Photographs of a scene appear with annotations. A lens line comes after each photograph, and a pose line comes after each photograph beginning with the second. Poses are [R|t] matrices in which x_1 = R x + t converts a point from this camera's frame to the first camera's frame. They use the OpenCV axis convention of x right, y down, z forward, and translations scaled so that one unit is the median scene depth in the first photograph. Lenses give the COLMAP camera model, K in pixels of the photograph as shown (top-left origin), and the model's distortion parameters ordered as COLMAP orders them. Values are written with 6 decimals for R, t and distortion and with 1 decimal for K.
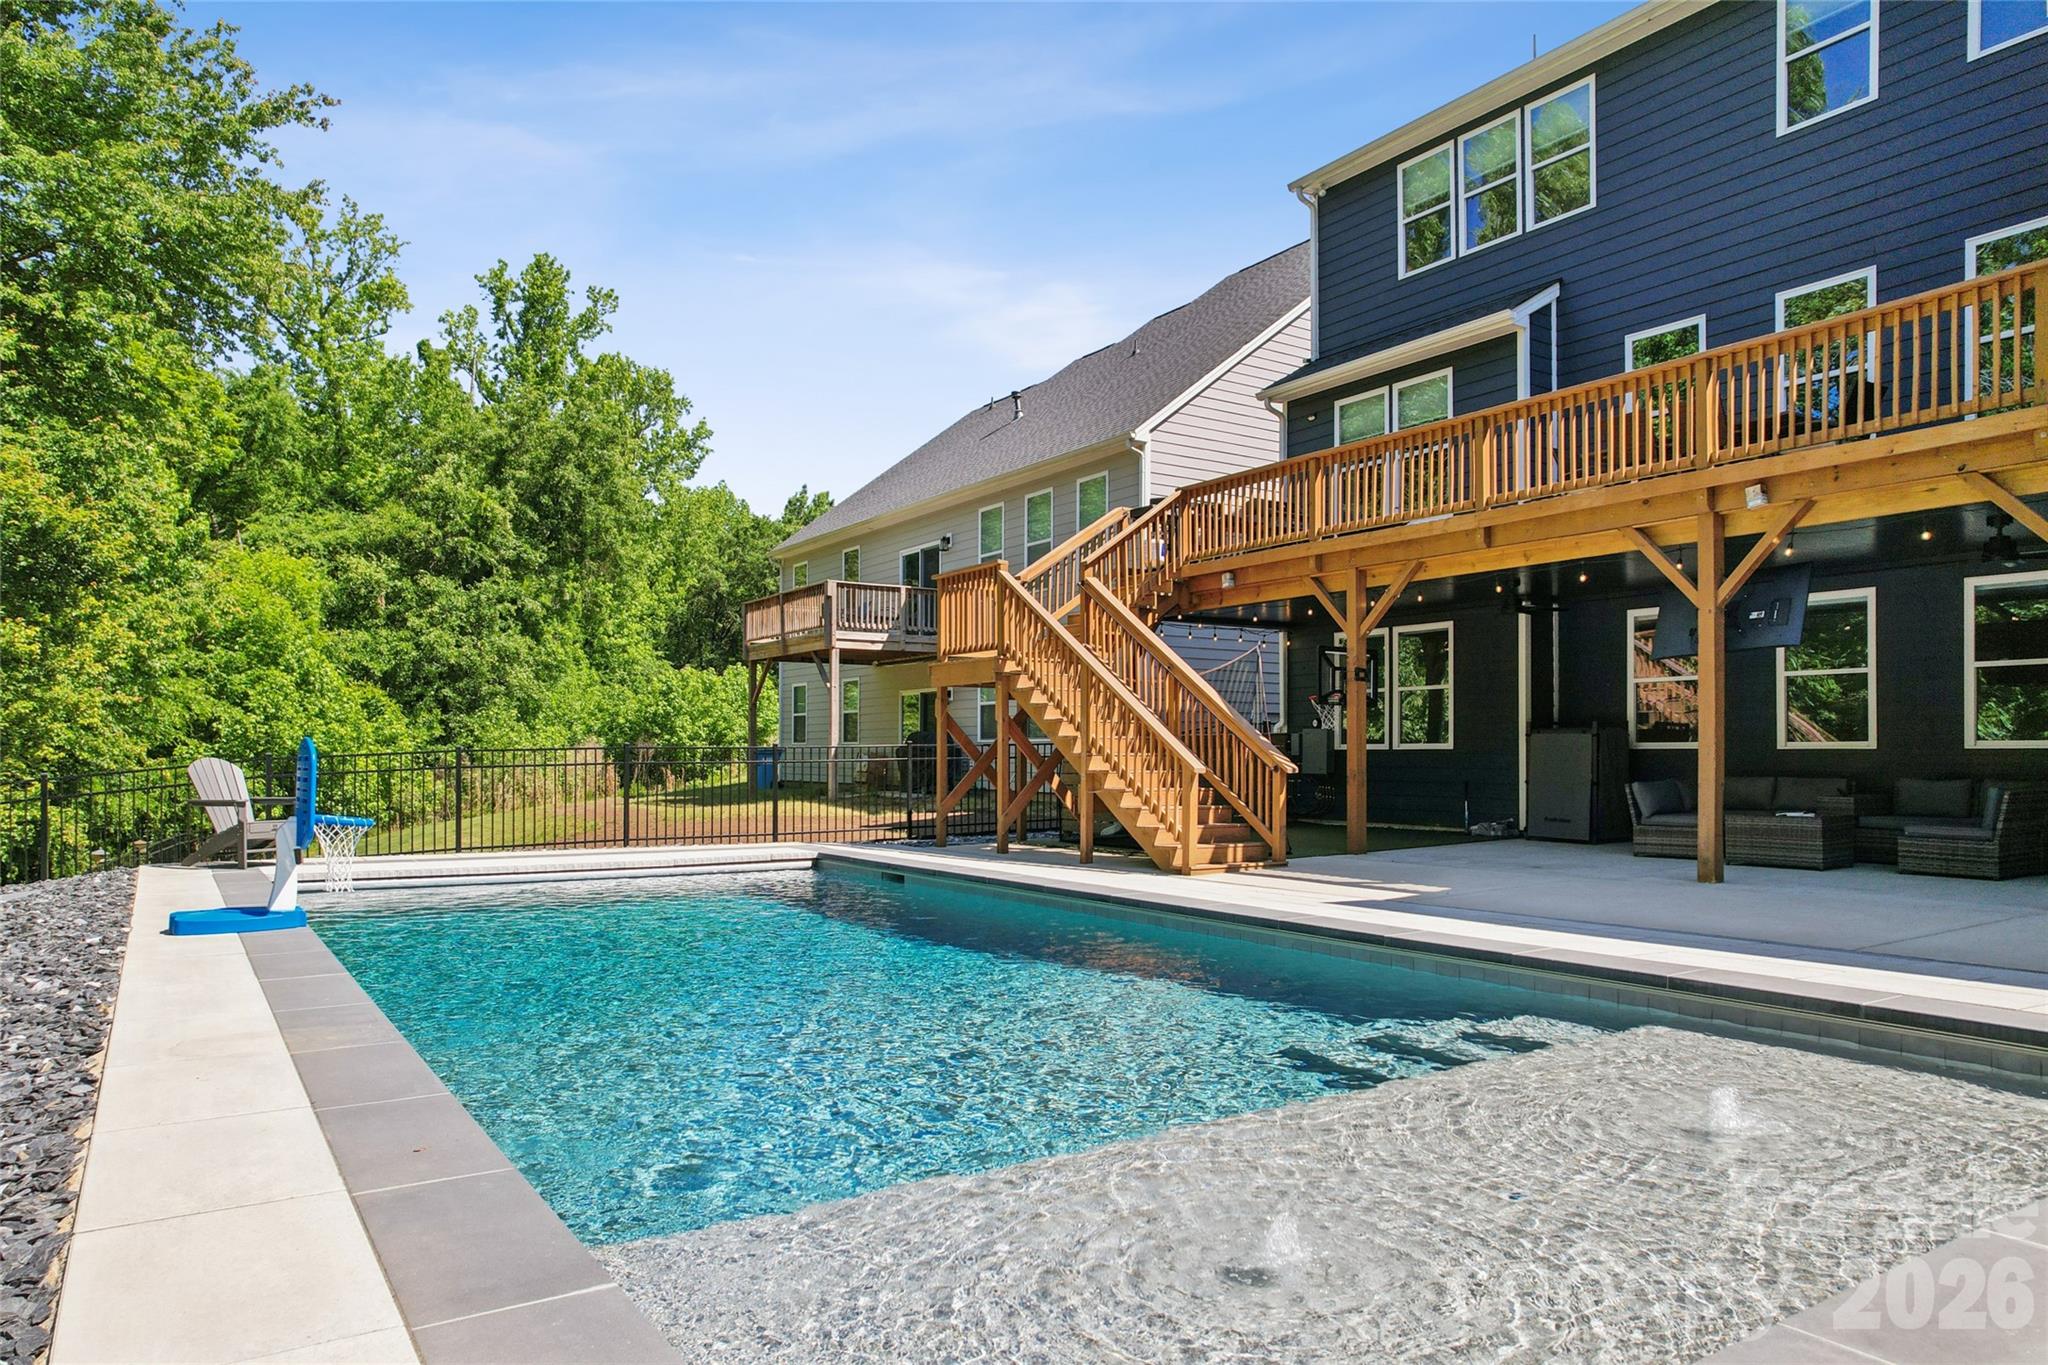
lens RADIAL K [[1330.8, 0, 1066.3], [0, 1330.8, 697.7], [0, 0, 1]] dist [-0.020894, 0.010882]
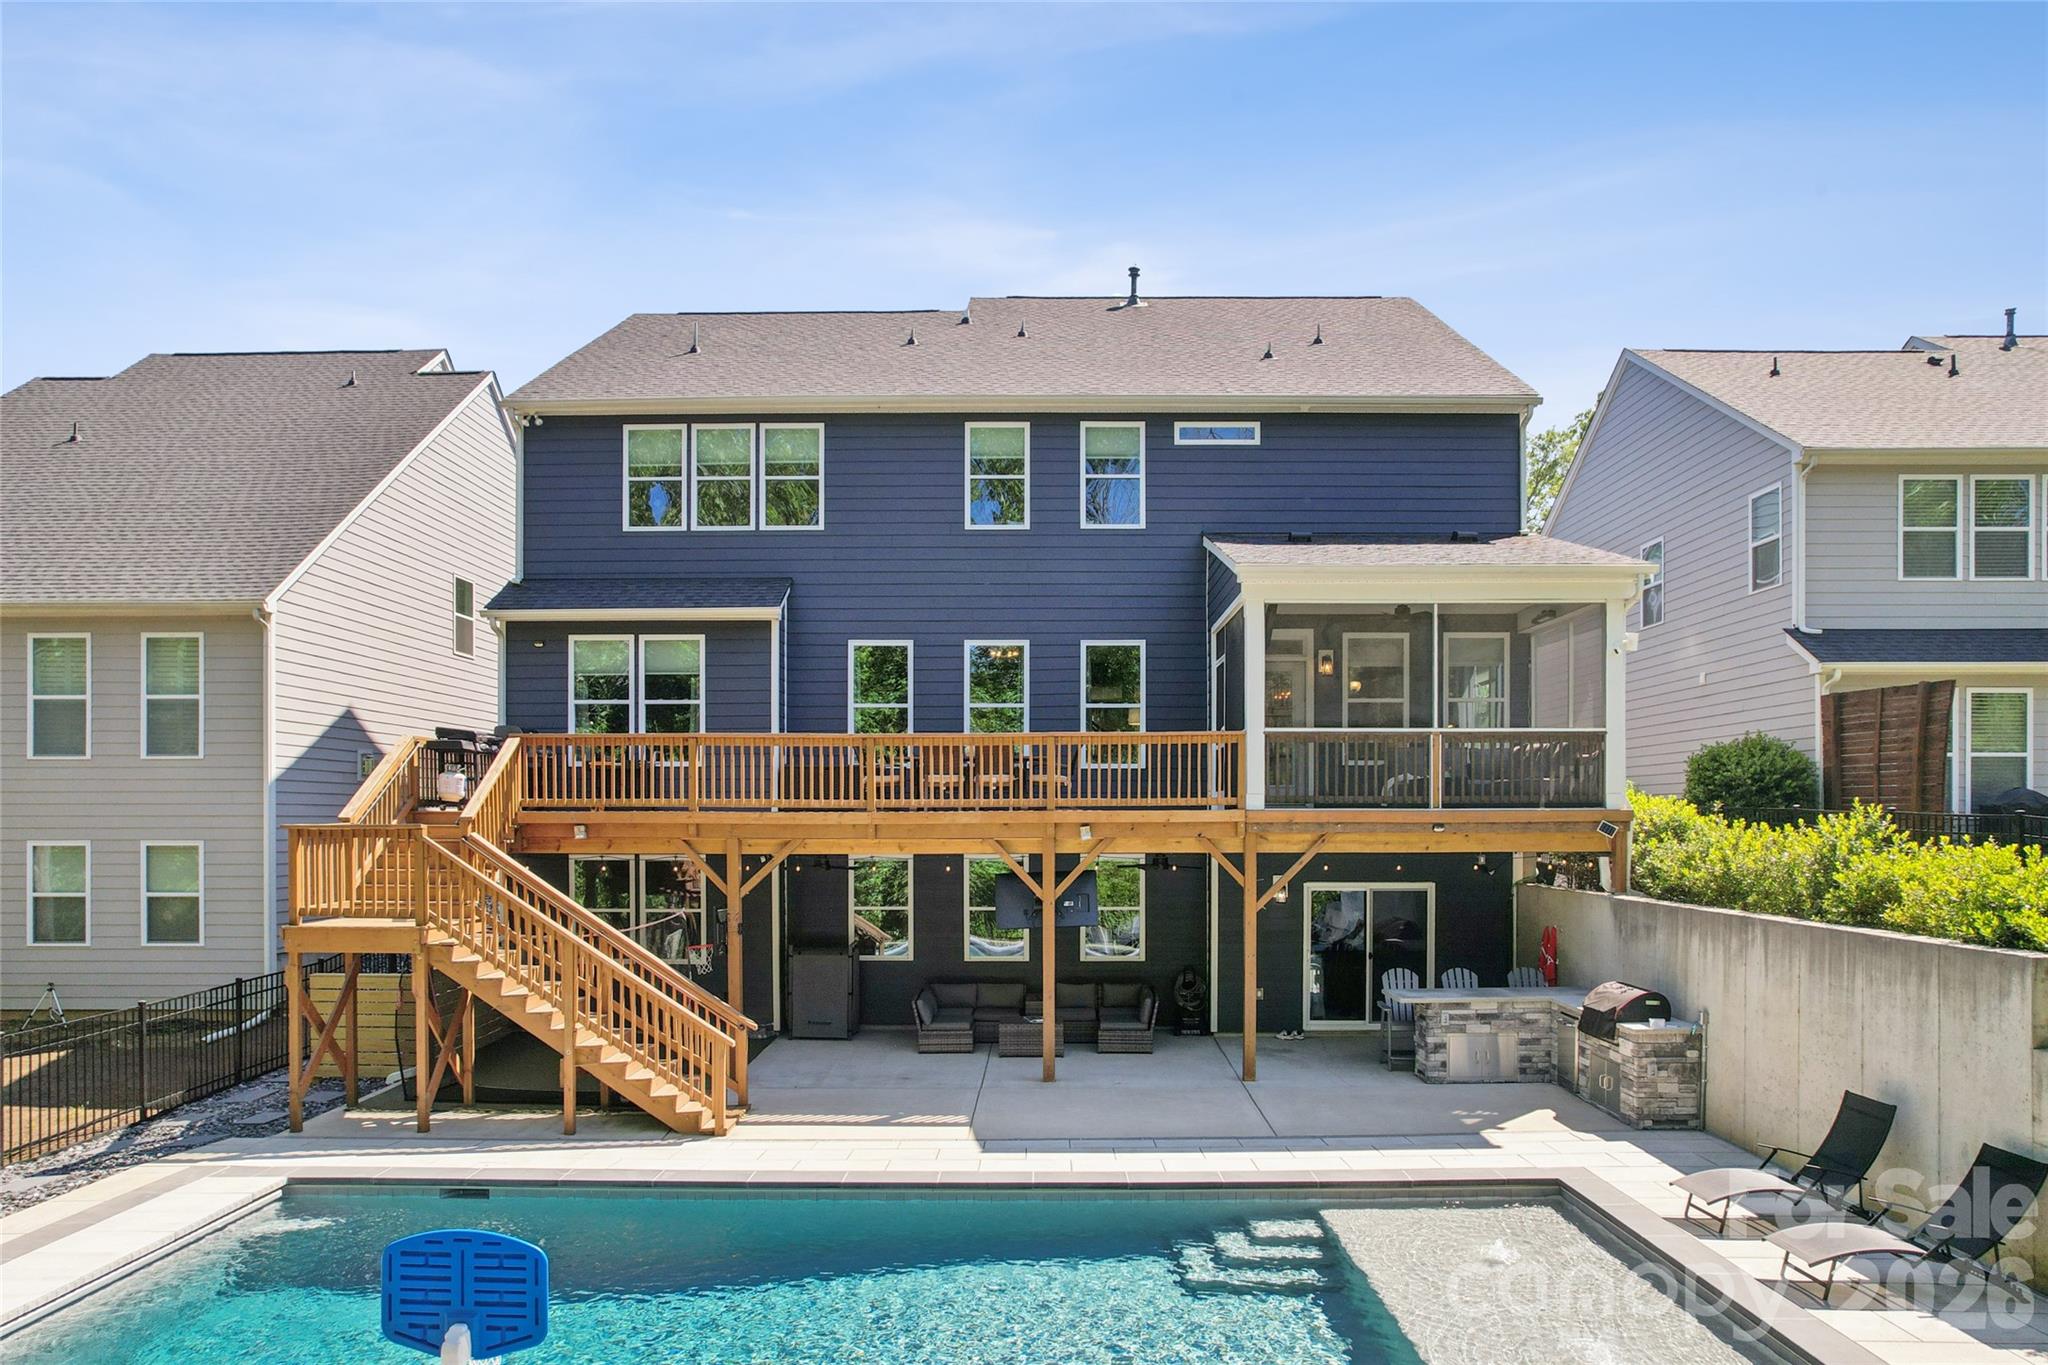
lens RADIAL K [[1330.8, 0, 1003.5], [0, 1330.8, 809.9], [0, 0, 1]] dist [-0.020894, 0.010882]
pose [[0.589138, 0.001424, 0.808031, -0.555070], [-0.034015, 0.999156, 0.023040, -0.146661], [-0.807316, -0.041059, 0.588689, 0.107462]]
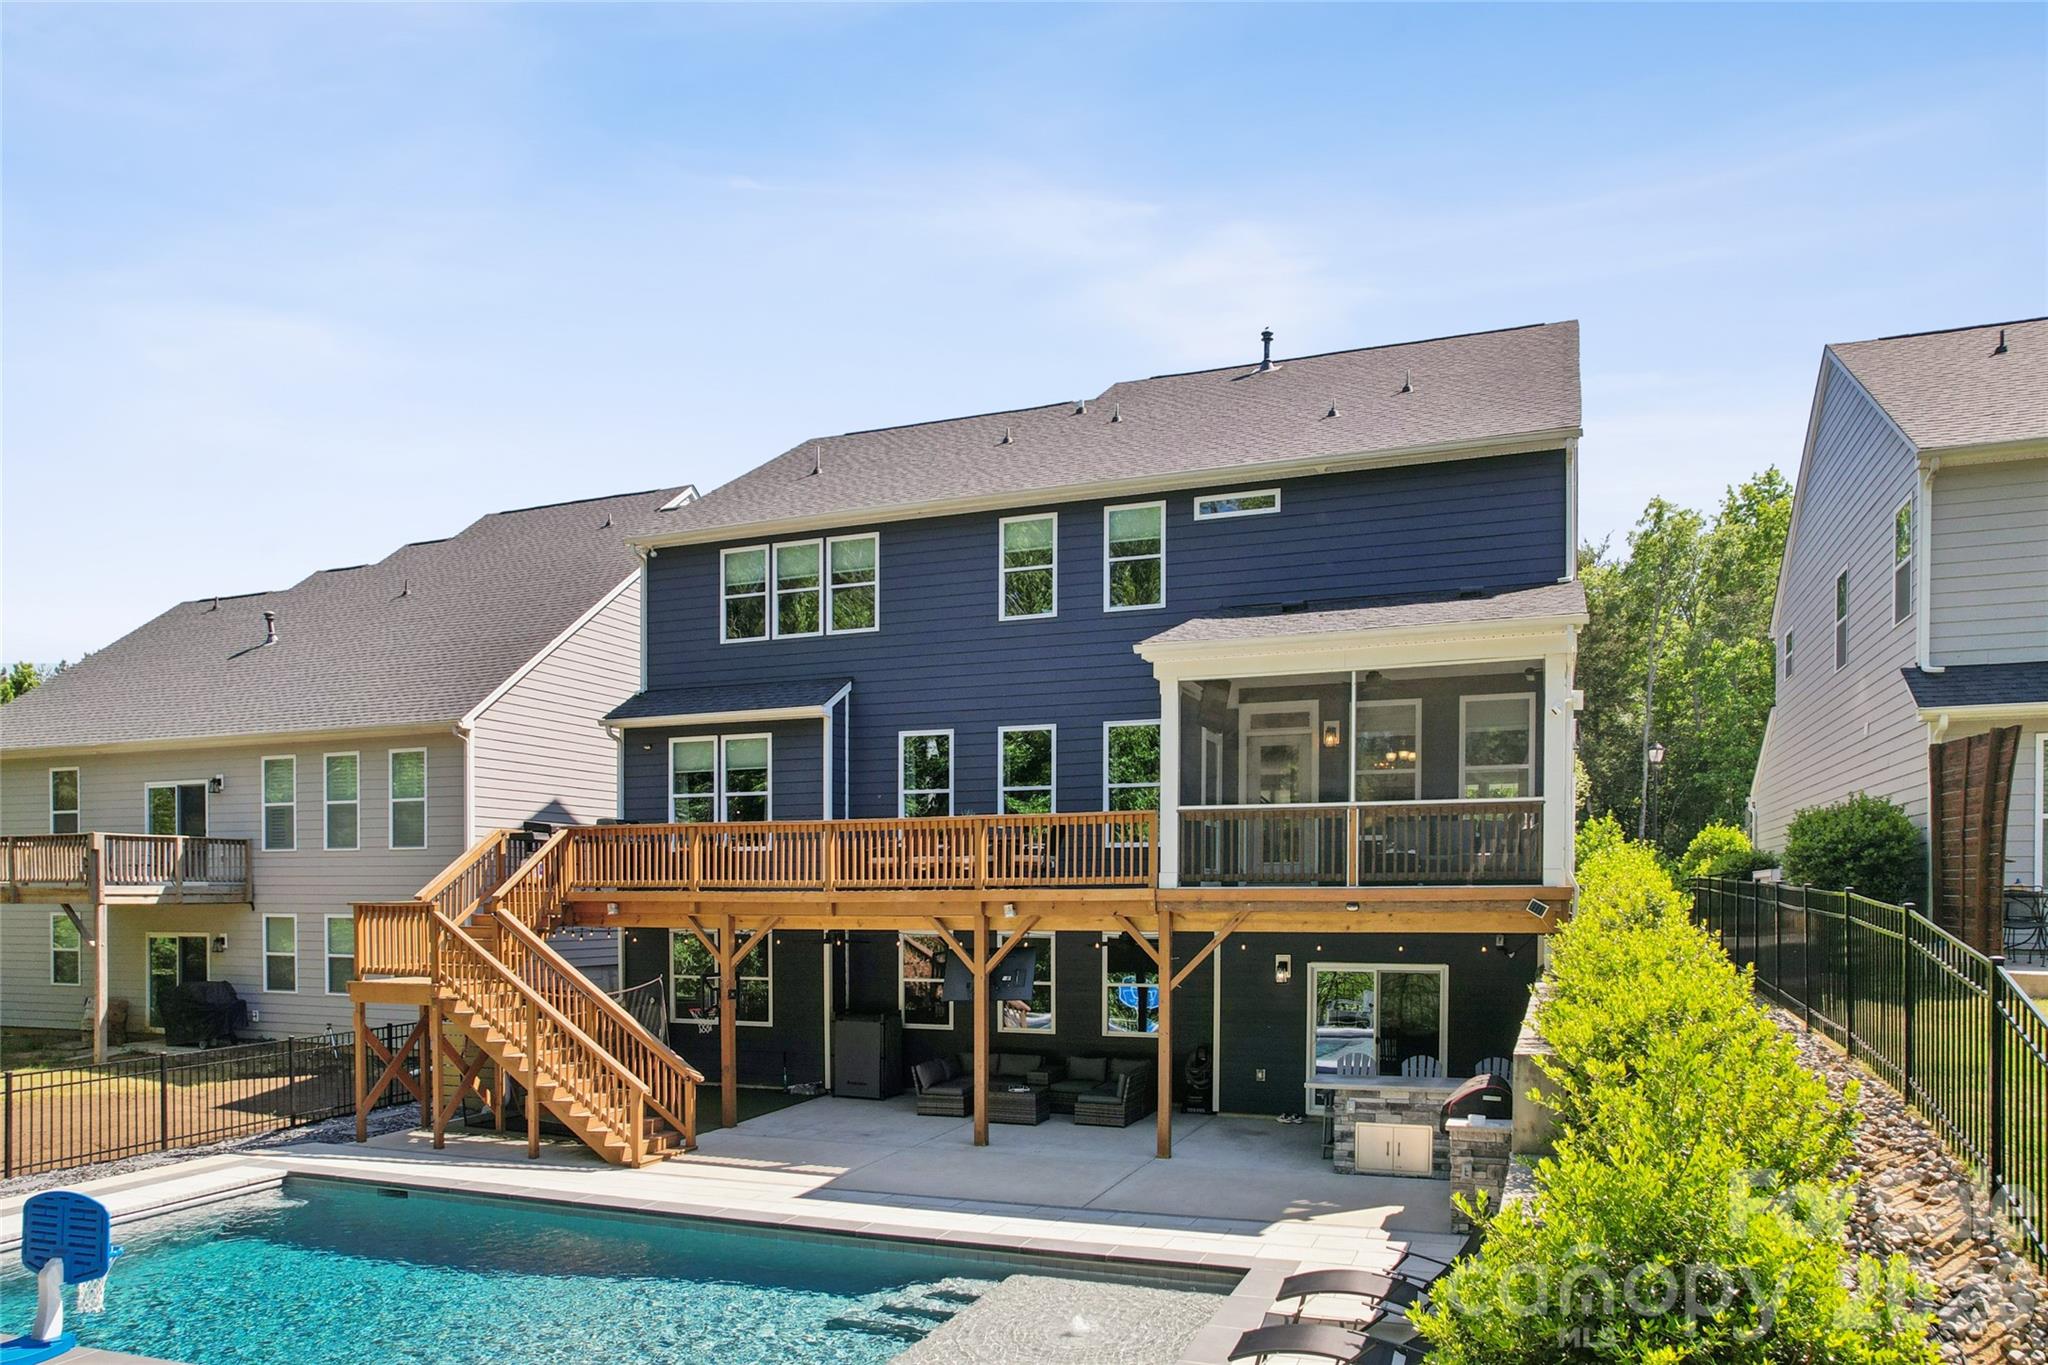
lens RADIAL K [[1330.8, 0, 997.4], [0, 1330.8, 908.3], [0, 0, 1]] dist [-0.020894, 0.010882]
pose [[0.837009, -0.009504, 0.547106, -0.268870], [-0.020879, 0.998566, 0.049289, -0.162926], [-0.546790, -0.052678, 0.835611, -0.250401]]
